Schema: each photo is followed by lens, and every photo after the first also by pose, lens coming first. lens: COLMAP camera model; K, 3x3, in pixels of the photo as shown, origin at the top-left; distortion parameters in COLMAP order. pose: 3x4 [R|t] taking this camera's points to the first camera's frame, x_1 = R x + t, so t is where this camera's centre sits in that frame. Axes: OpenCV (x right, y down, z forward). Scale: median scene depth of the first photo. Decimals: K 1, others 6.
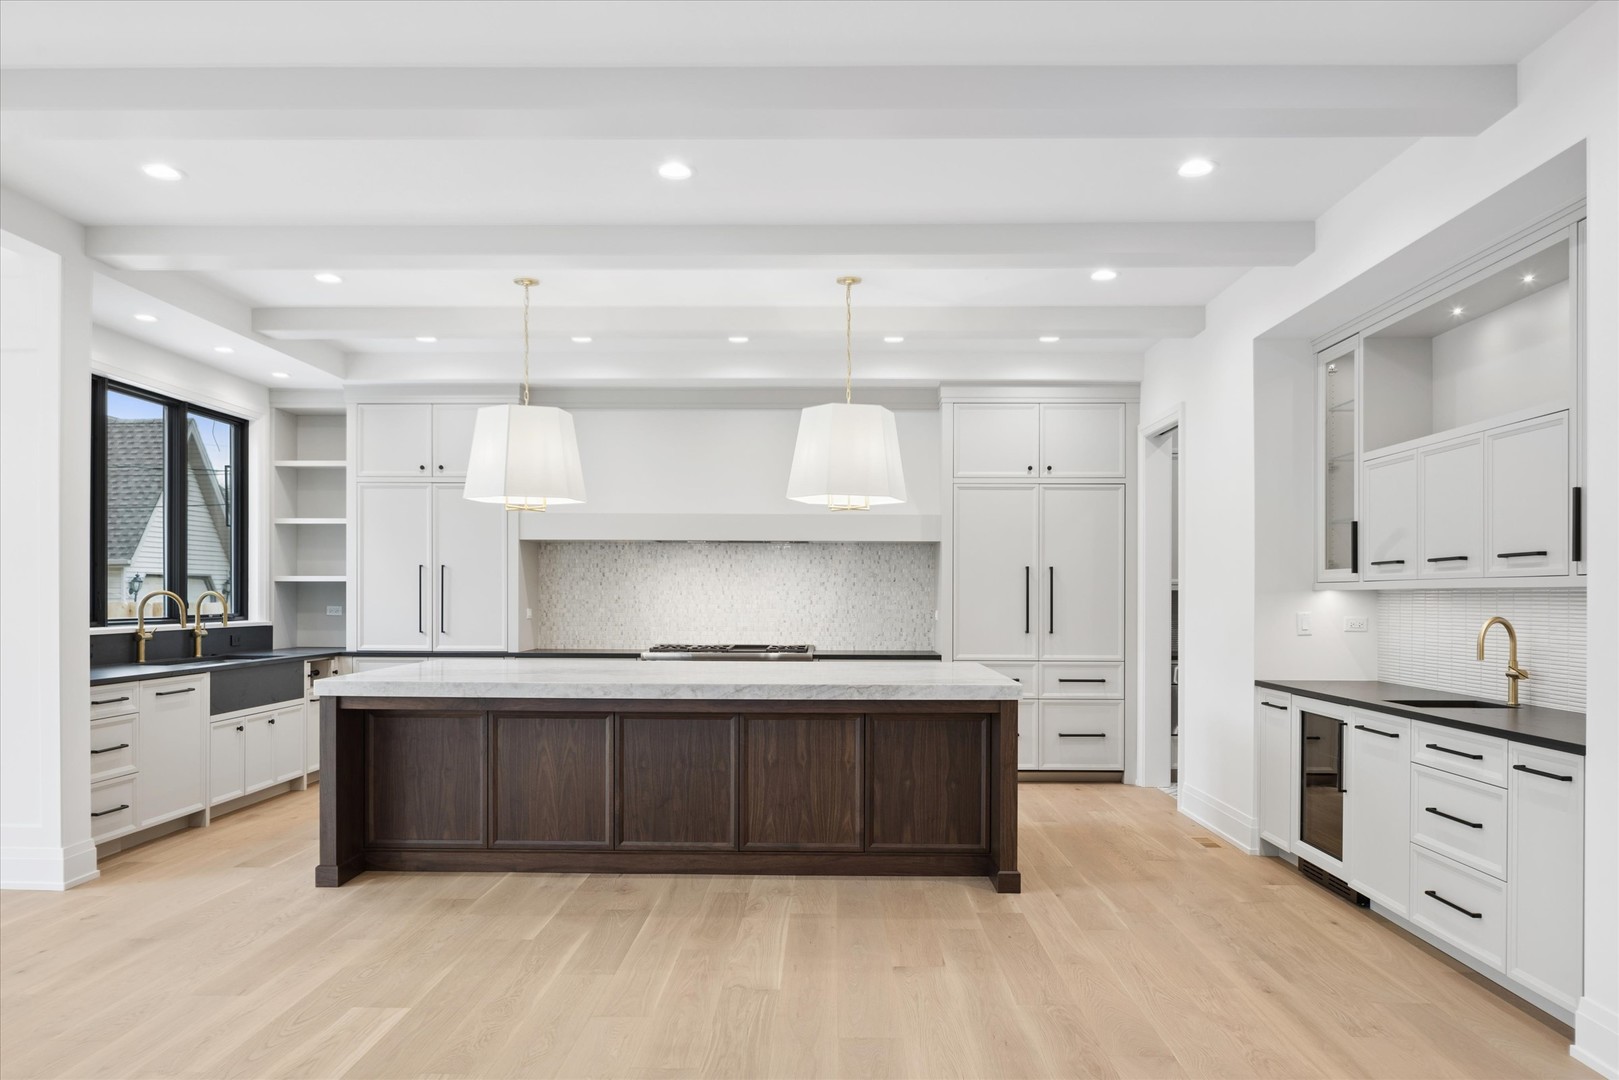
lens RADIAL K [[1102.5, 0, 810.5], [0, 1102.5, 606.3], [0, 0, 1]] dist [-0.004470, -0.006060]
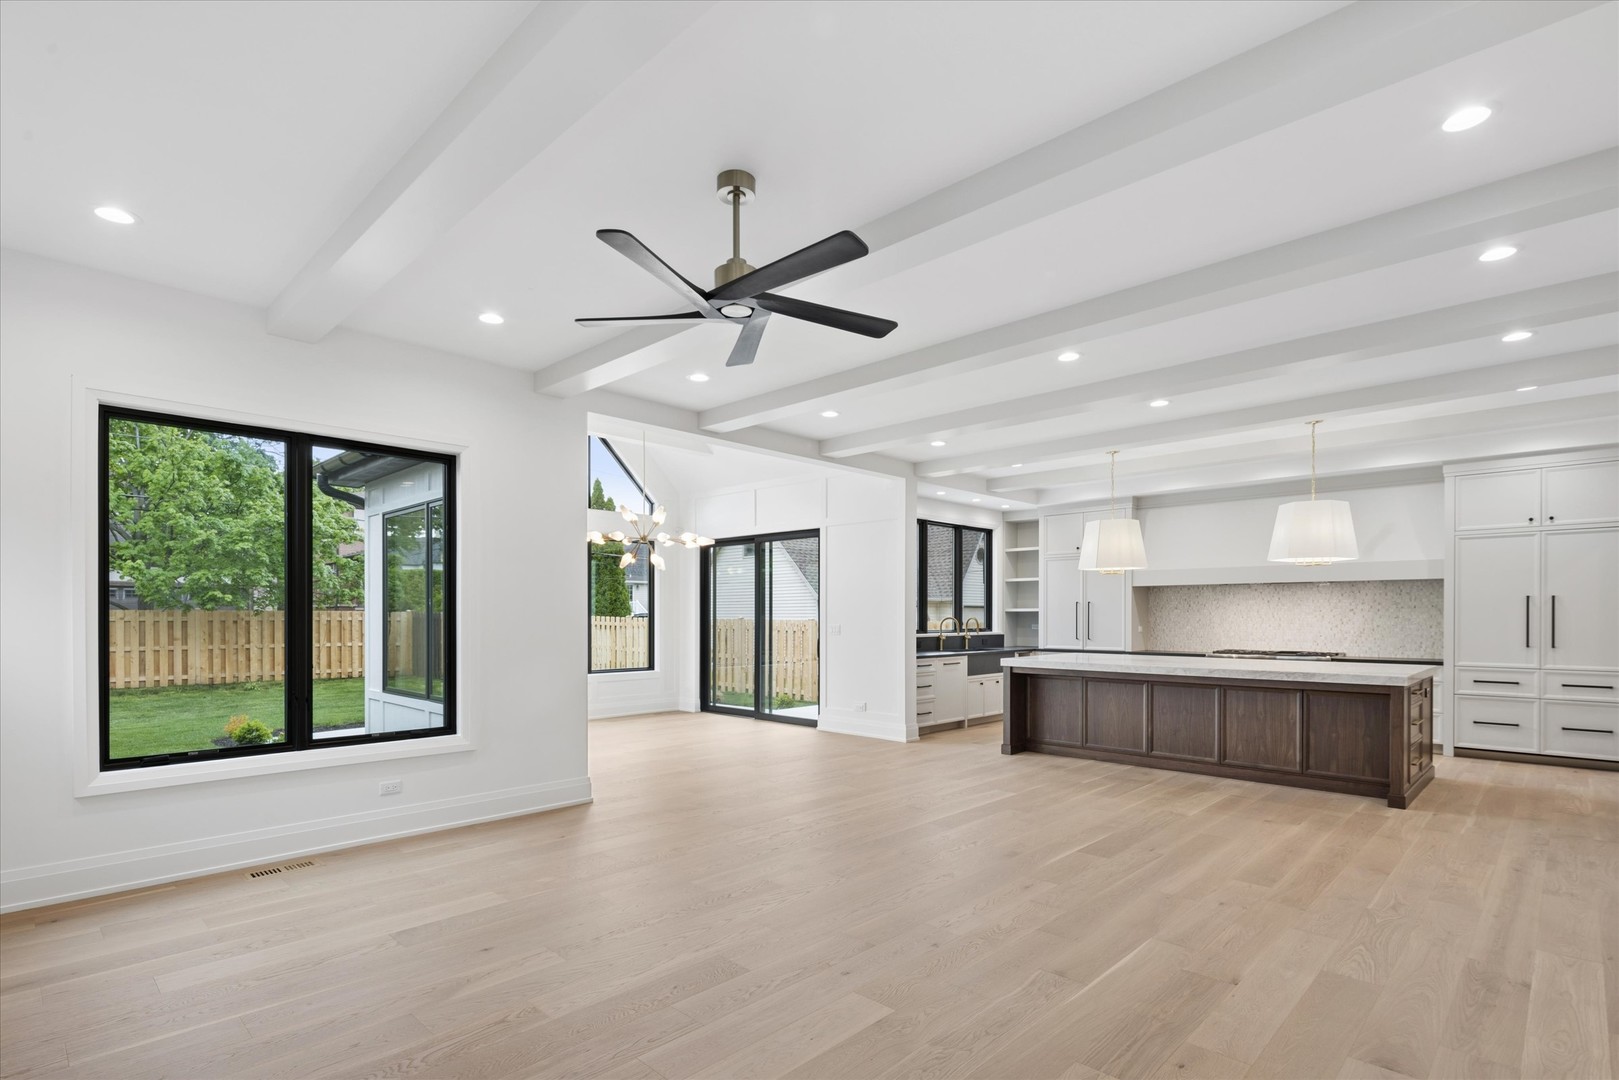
lens RADIAL K [[783.8, 0, 777.5], [0, 783.8, 609.3], [0, 0, 1]] dist [-0.016543, 0.000662]
pose [[0.702067, -0.010459, -0.712034, 0.304070], [-0.003026, 0.999839, -0.017670, -0.001956], [0.712104, 0.014560, 0.701922, -0.358074]]
